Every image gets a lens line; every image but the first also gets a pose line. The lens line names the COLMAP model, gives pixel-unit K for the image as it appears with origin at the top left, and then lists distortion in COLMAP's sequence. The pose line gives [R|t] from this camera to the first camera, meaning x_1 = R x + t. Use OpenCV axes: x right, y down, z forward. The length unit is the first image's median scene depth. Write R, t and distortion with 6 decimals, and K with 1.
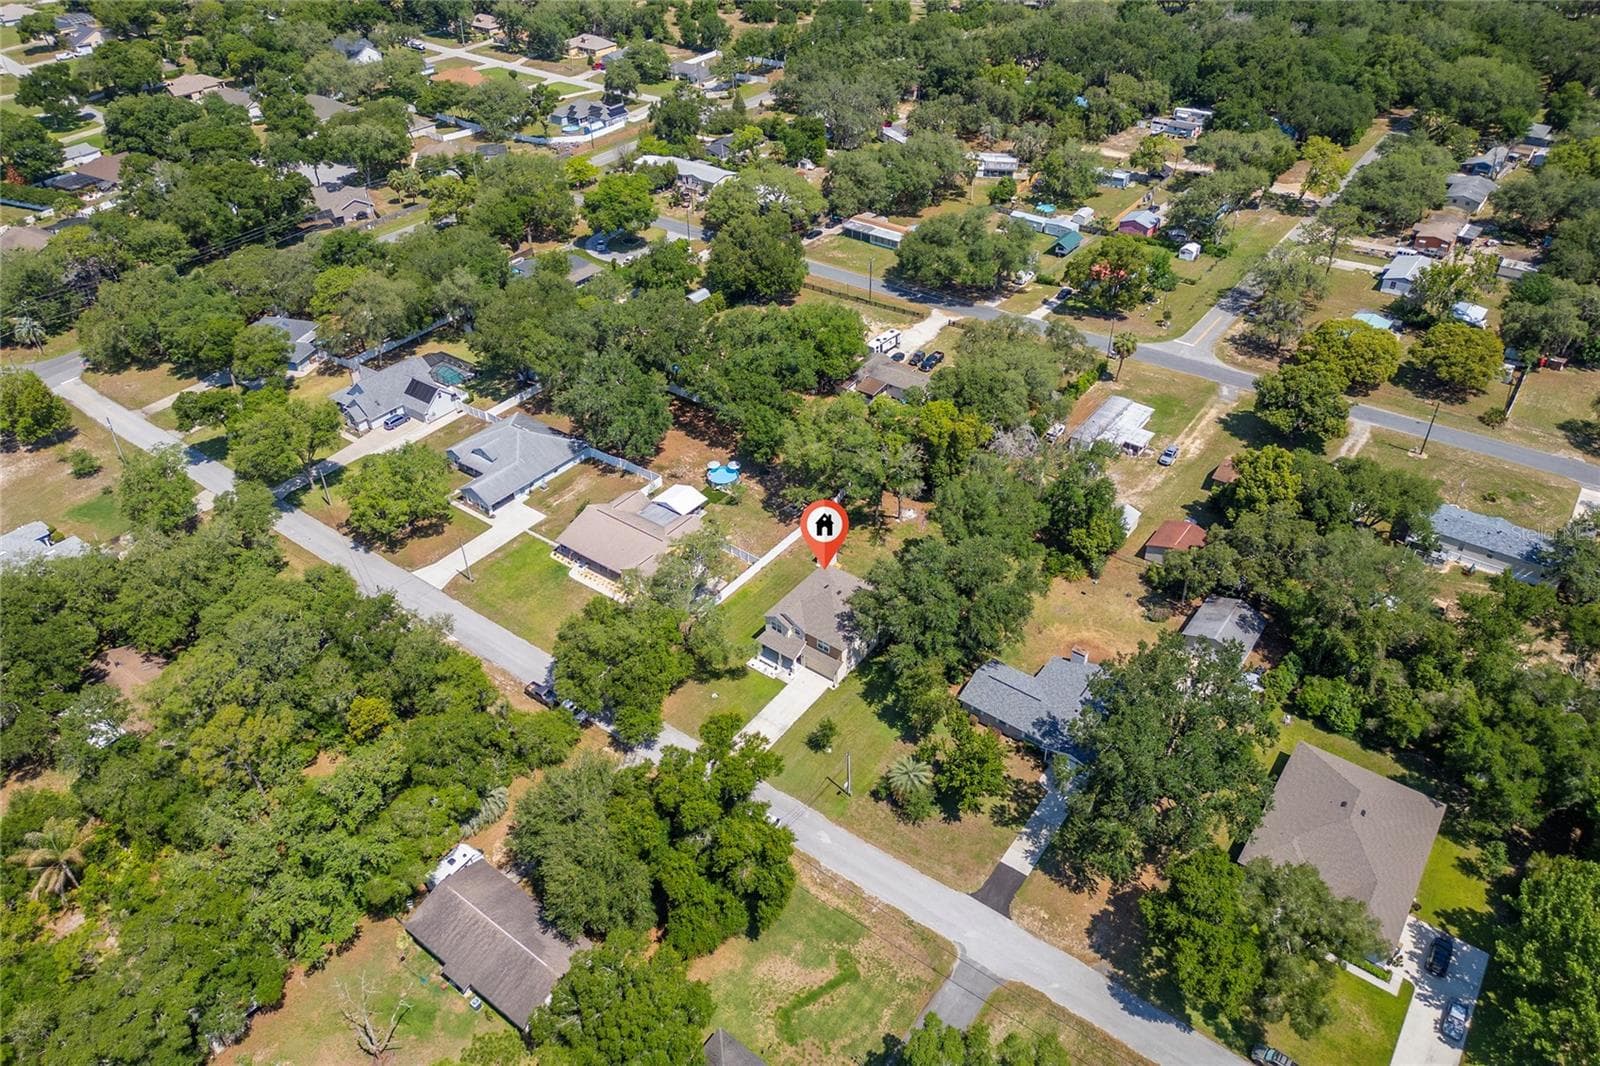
lens RADIAL K [[1139.2, 0, 800.5], [0, 1139.2, 519.3], [0, 0, 1]] dist [0.055793, -0.031258]
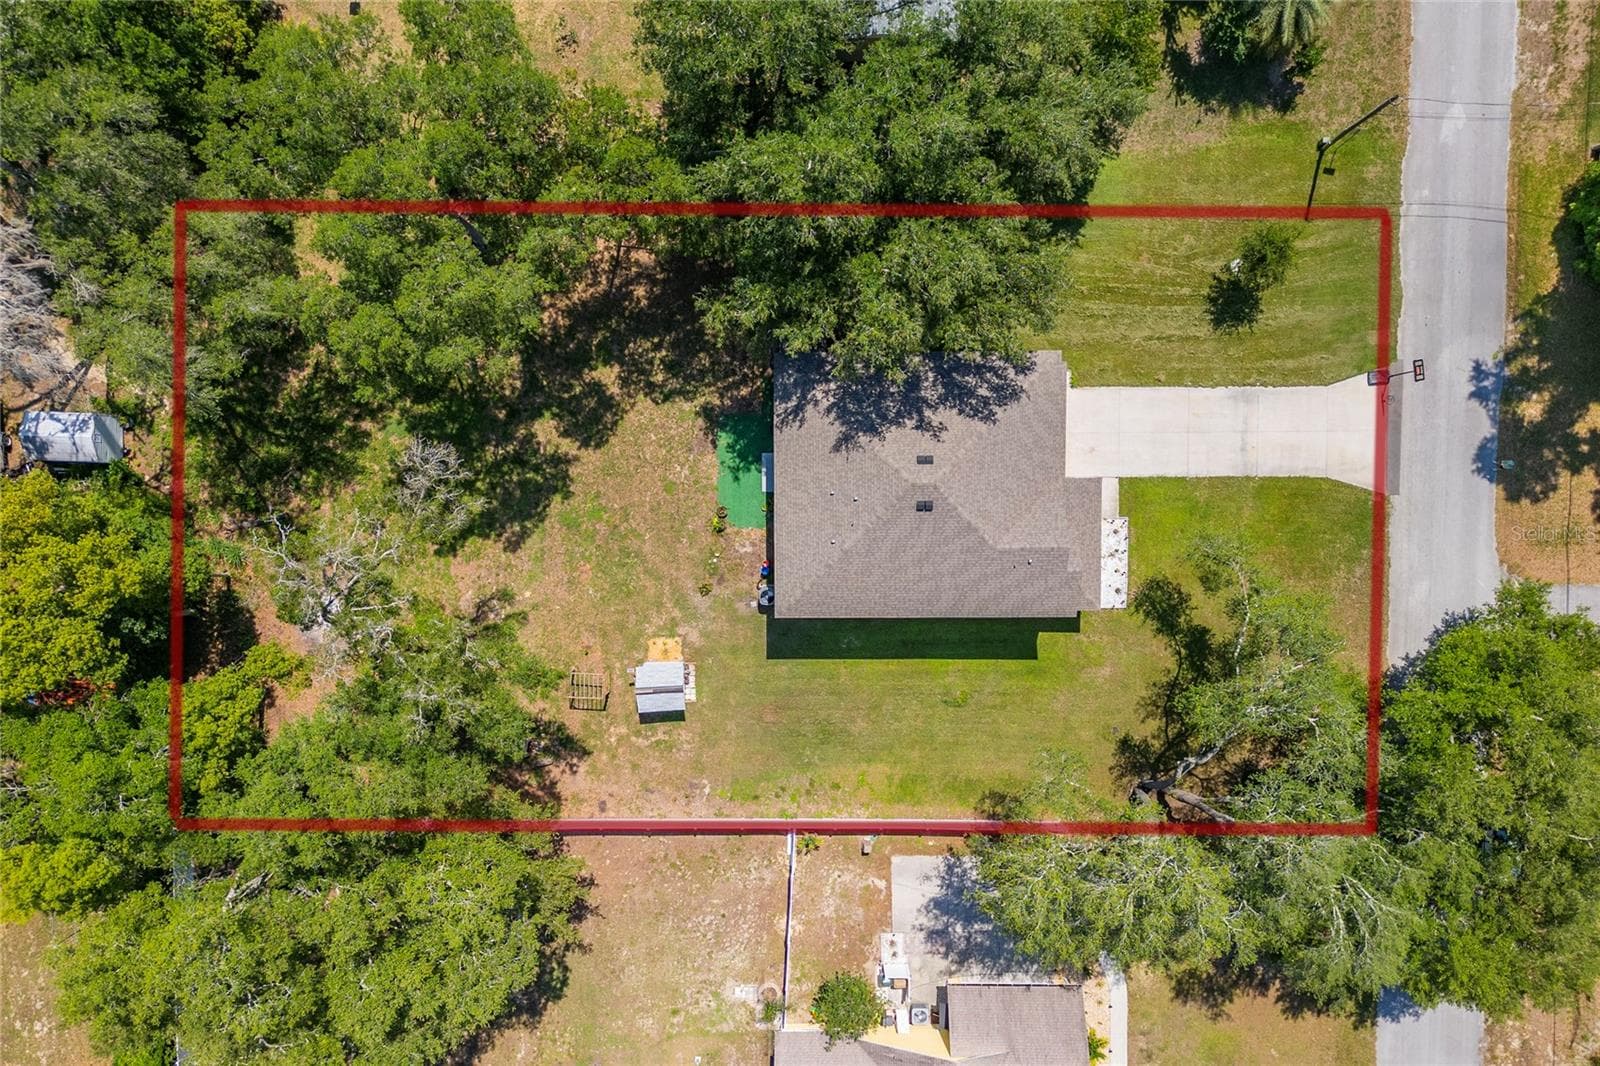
lens RADIAL K [[1132.9, 0, 795.6], [0, 1132.9, 582.9], [0, 0, 1]] dist [0.060260, -0.057382]
pose [[-0.602701, -0.797873, -0.012255, 0.032030], [0.482752, -0.376806, 0.790549, -0.235002], [-0.635376, 0.470548, 0.612277, 0.828503]]
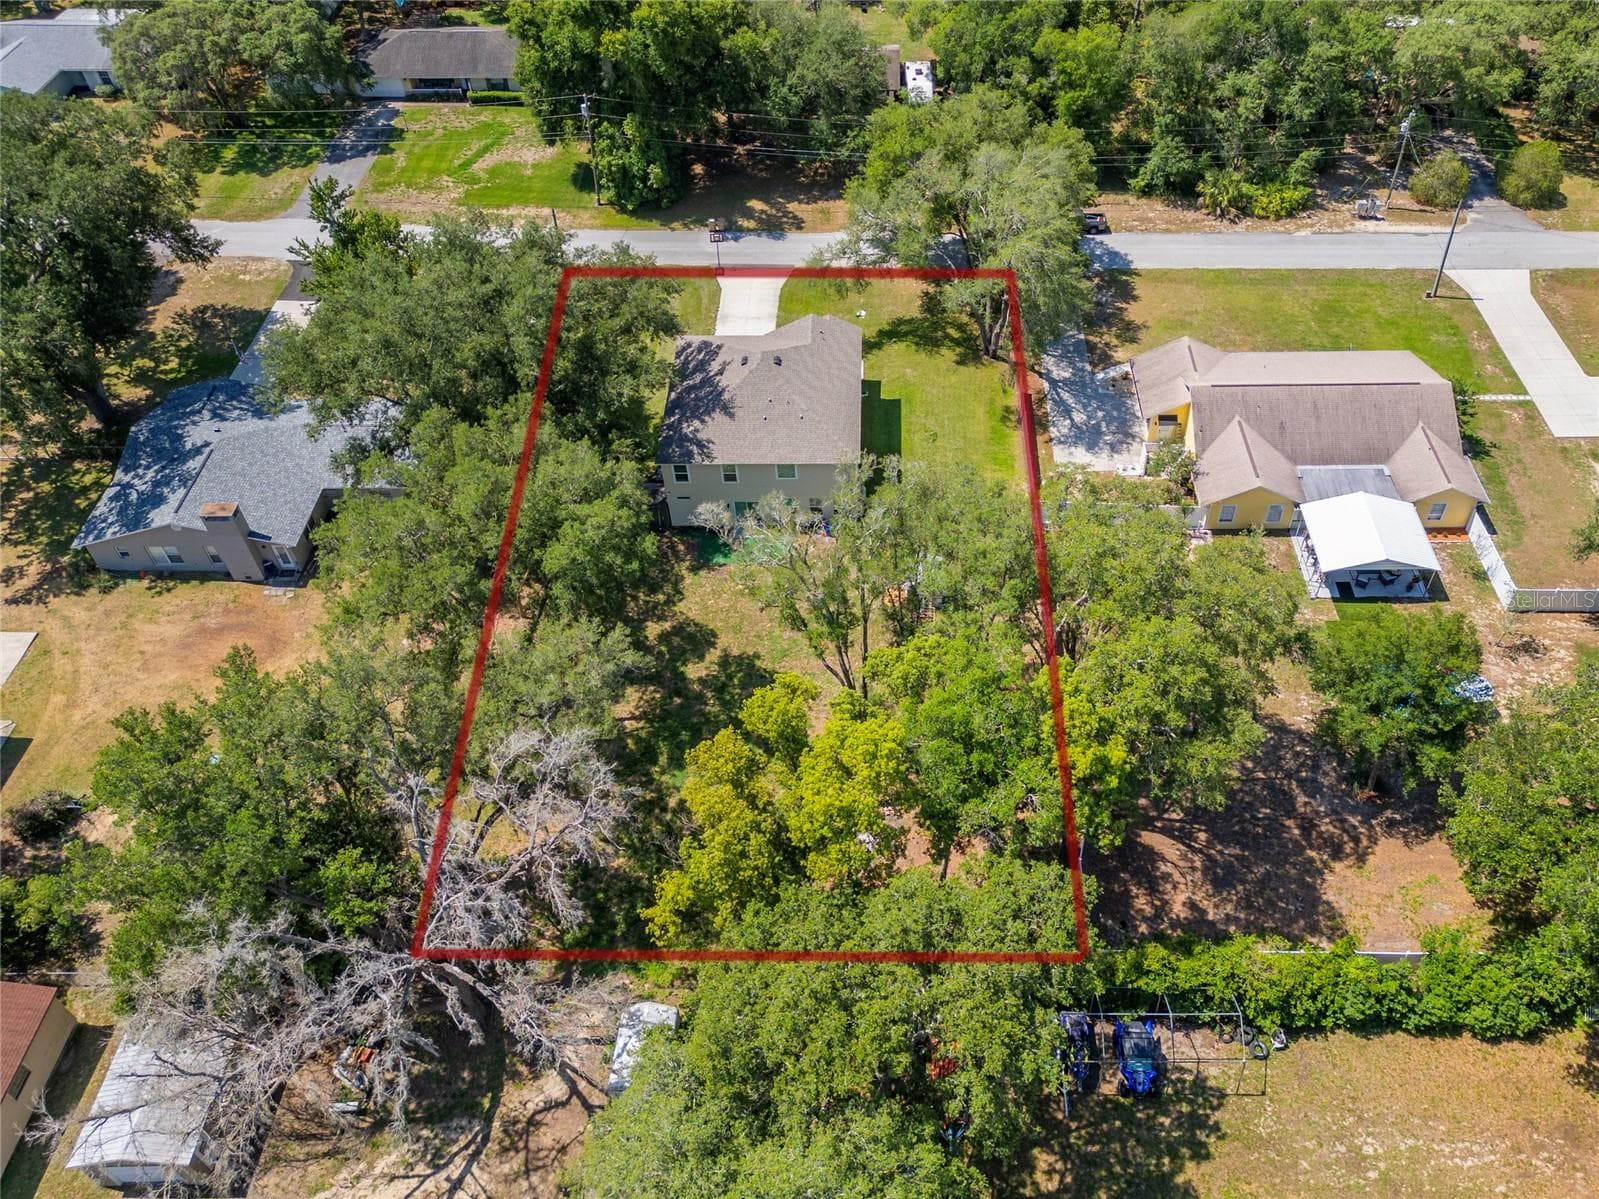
lens RADIAL K [[1205.7, 0, 881.3], [0, 1205.7, 601.5], [0, 0, 1]] dist [0.092679, -0.079357]
pose [[-0.798619, 0.455207, -0.393693, 0.232652], [-0.334184, 0.208628, 0.919128, -0.399005], [0.500529, 0.865598, -0.014492, 1.115247]]
